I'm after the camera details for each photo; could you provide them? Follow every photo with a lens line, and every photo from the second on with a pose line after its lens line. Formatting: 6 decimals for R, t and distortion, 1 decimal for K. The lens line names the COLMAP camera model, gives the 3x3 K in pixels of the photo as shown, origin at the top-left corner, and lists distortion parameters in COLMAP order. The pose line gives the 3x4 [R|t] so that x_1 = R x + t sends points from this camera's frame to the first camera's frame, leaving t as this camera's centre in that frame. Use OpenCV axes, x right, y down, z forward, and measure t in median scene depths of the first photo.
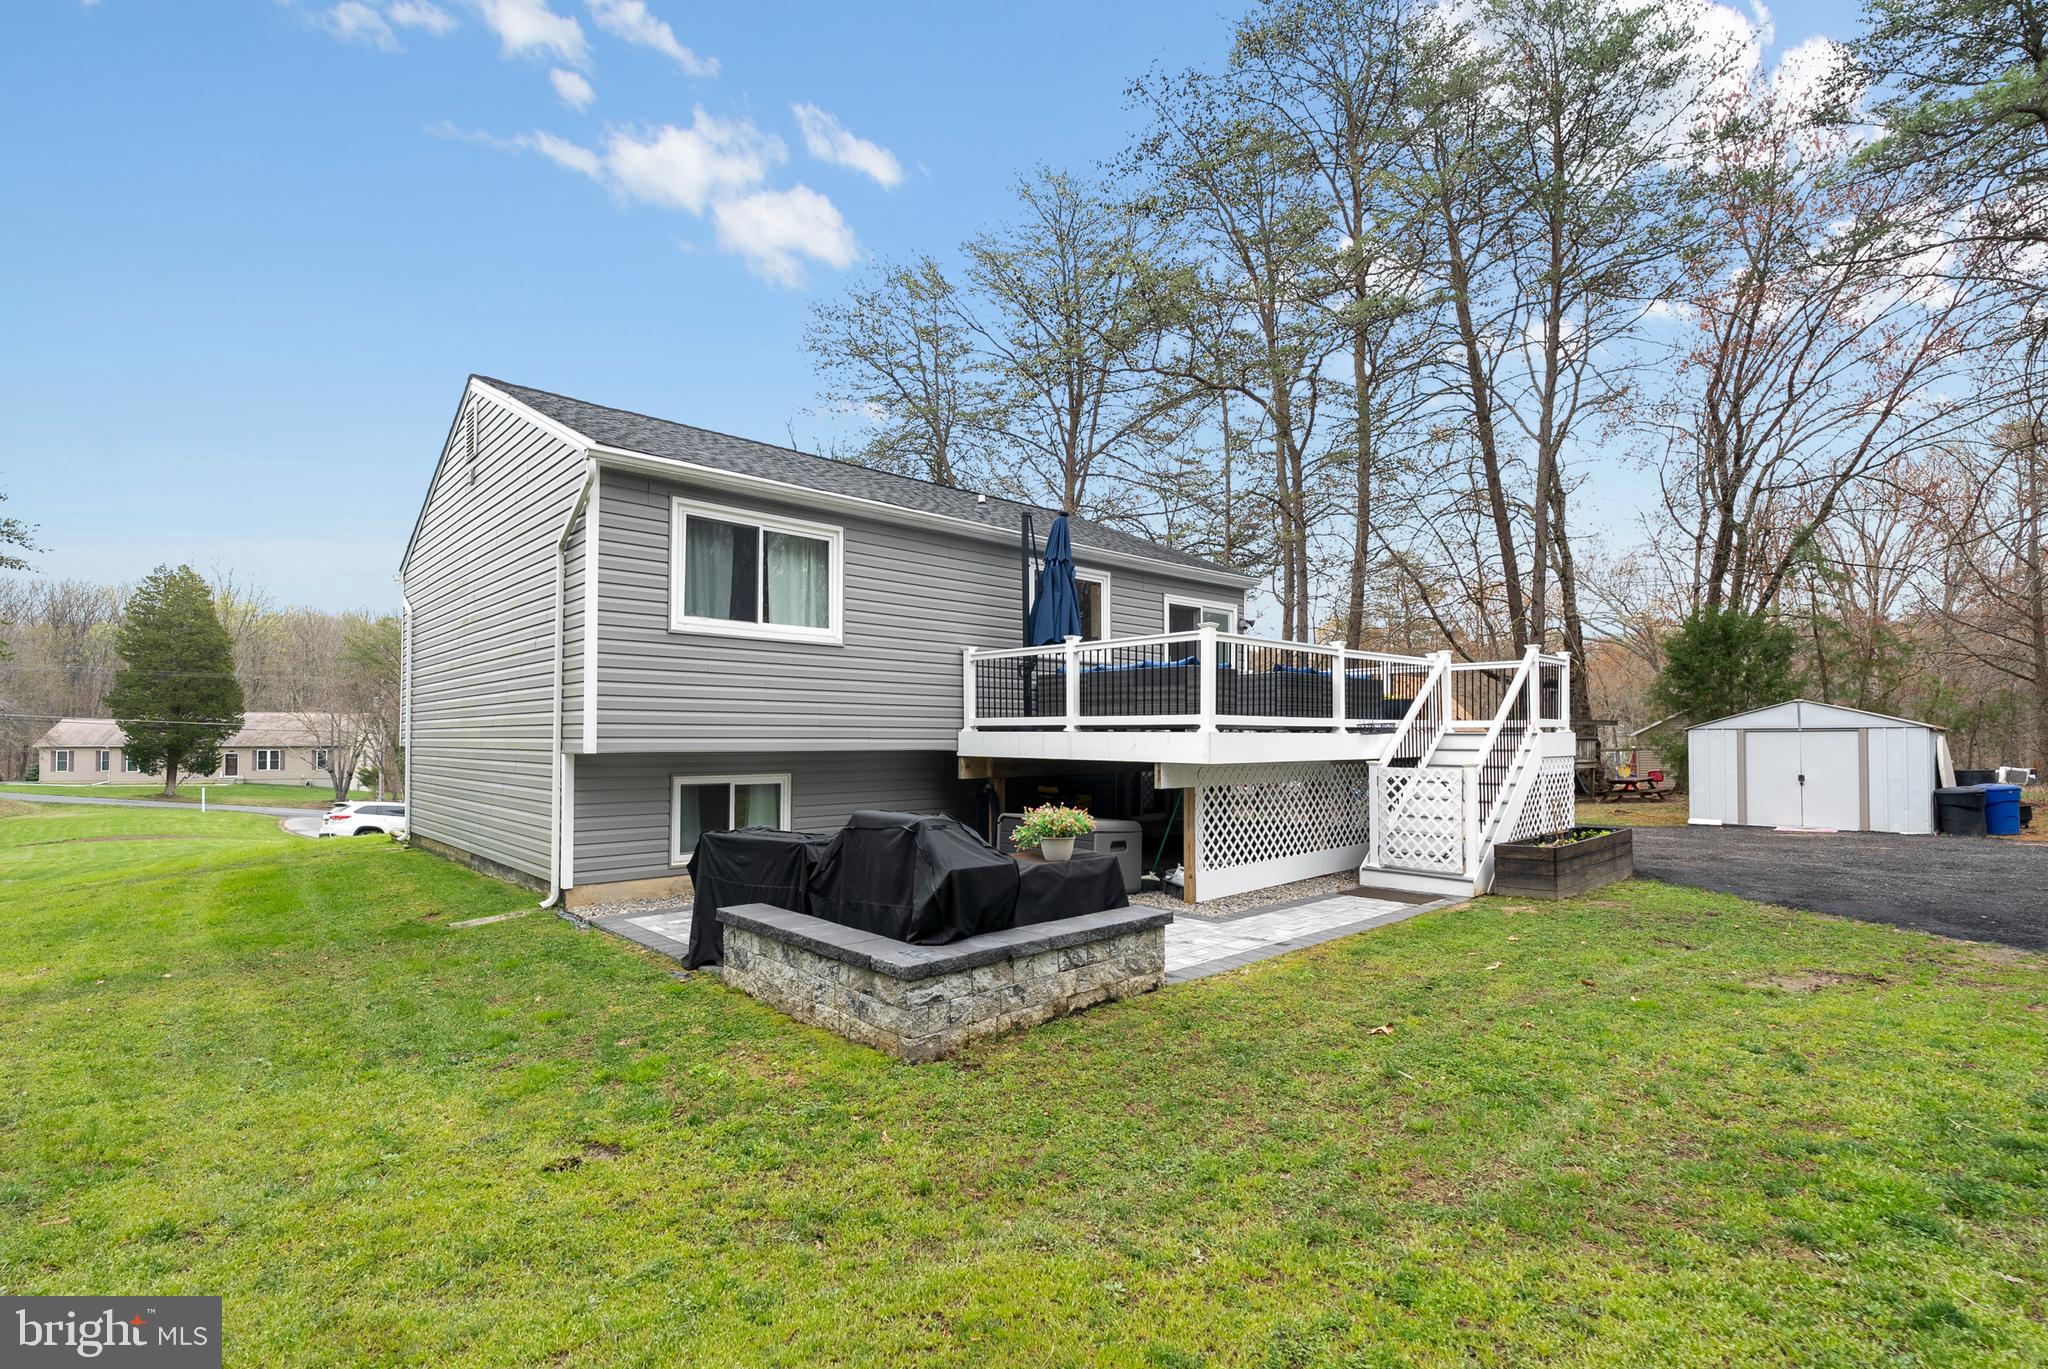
lens RADIAL K [[924.8, 0, 1022.1], [0, 924.8, 705.0], [0, 0, 1]] dist [0.001144, 0.000200]
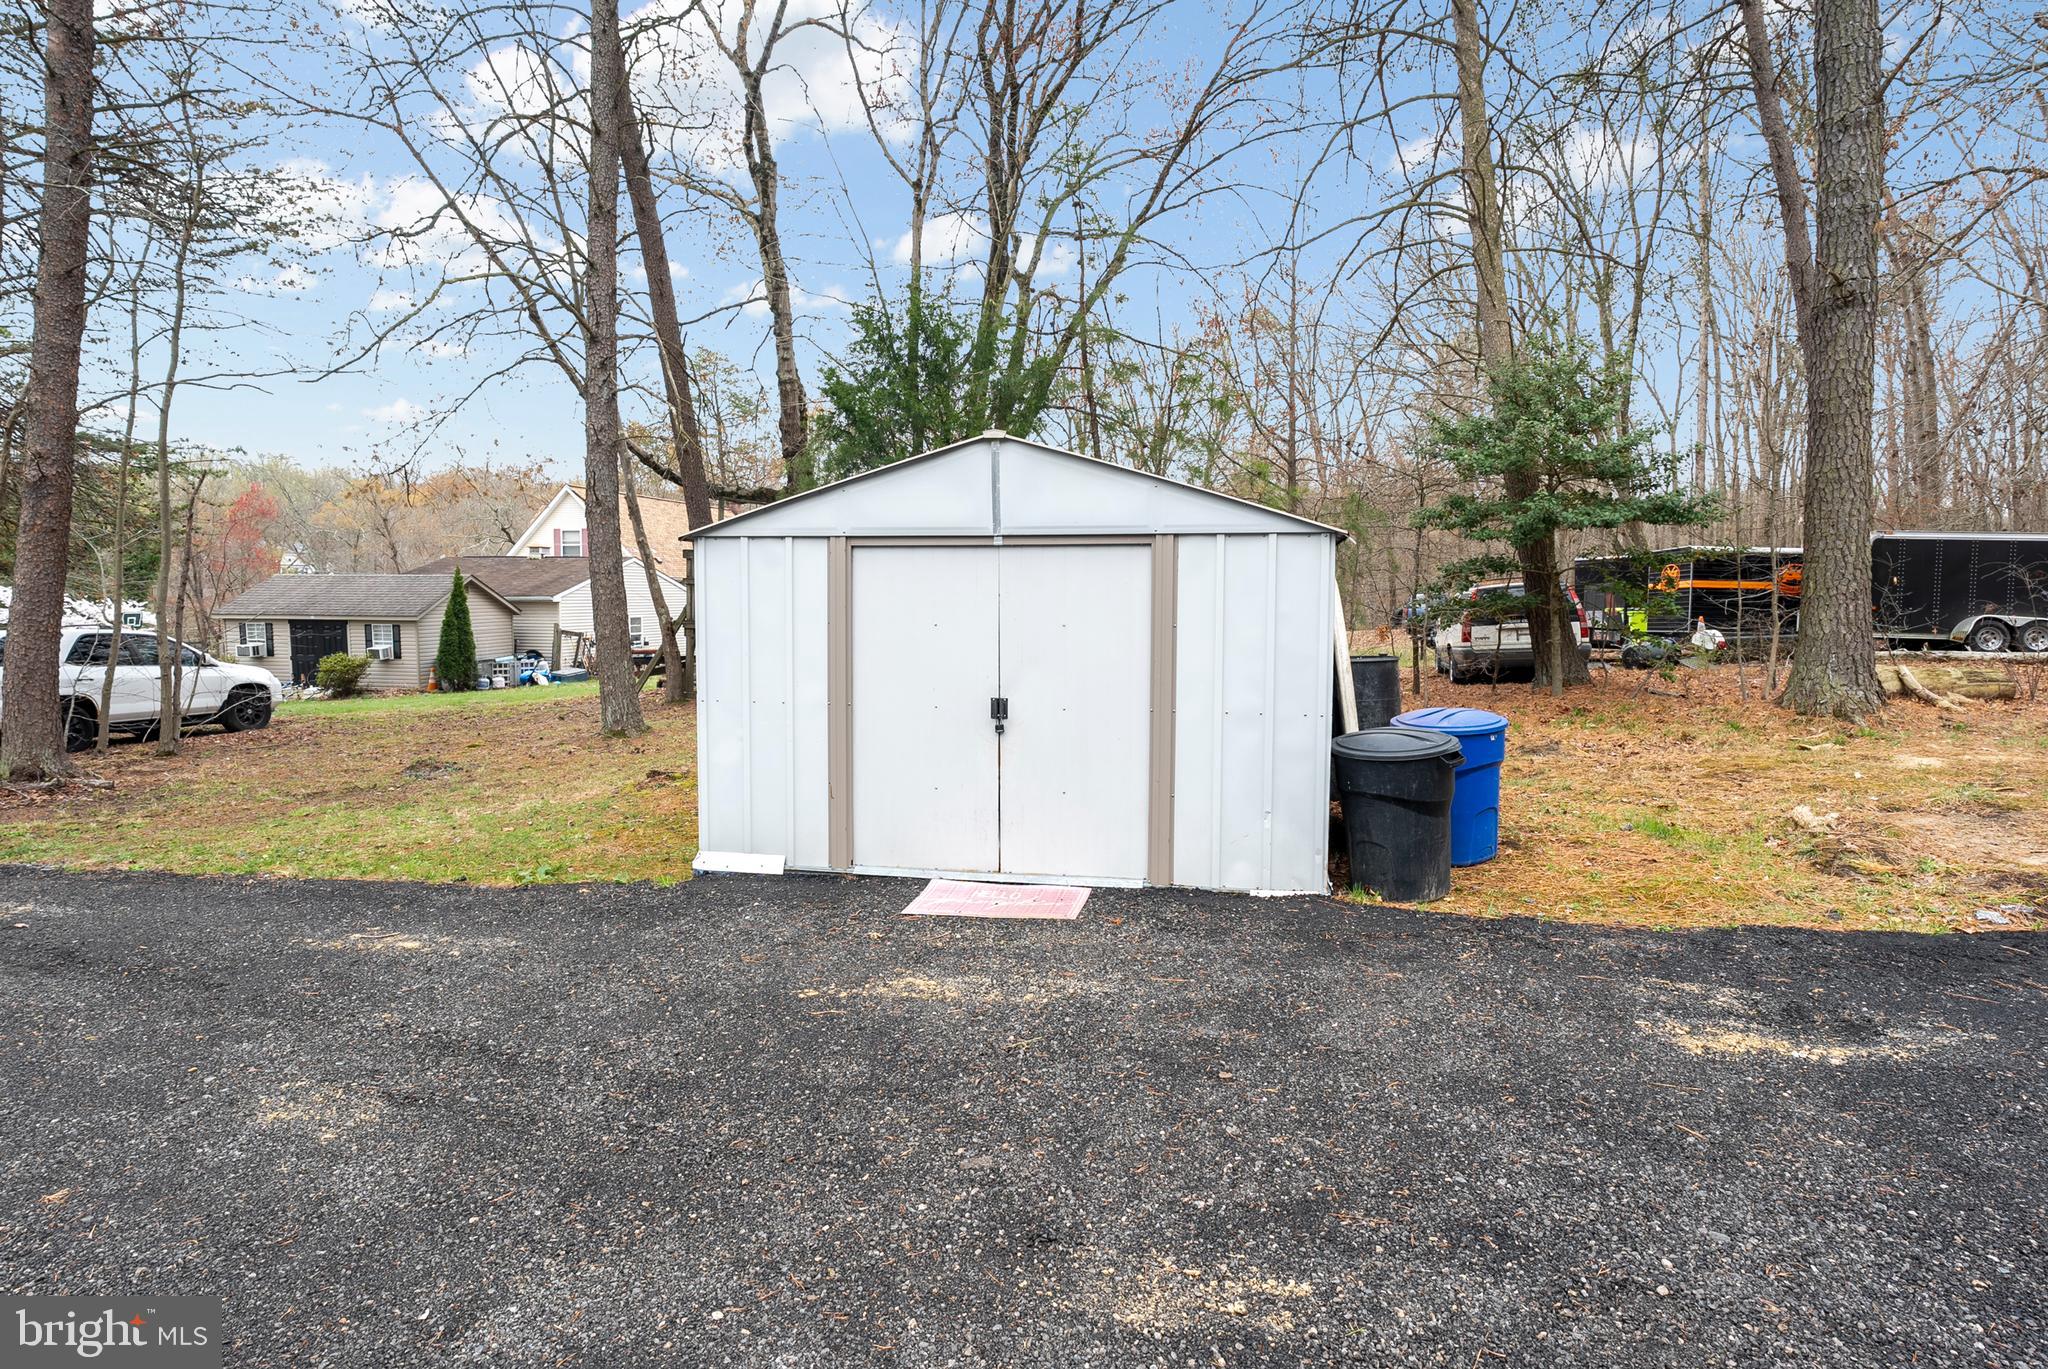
lens RADIAL K [[1020.6, 0, 1024.1], [0, 1020.6, 638.5], [0, 0, 1]] dist [-0.001057, -0.000068]
pose [[0.814286, -0.025236, 0.579915, 0.697430], [-0.020773, 0.997148, 0.072562, 0.035677], [-0.580092, -0.071133, 0.811439, 0.775493]]
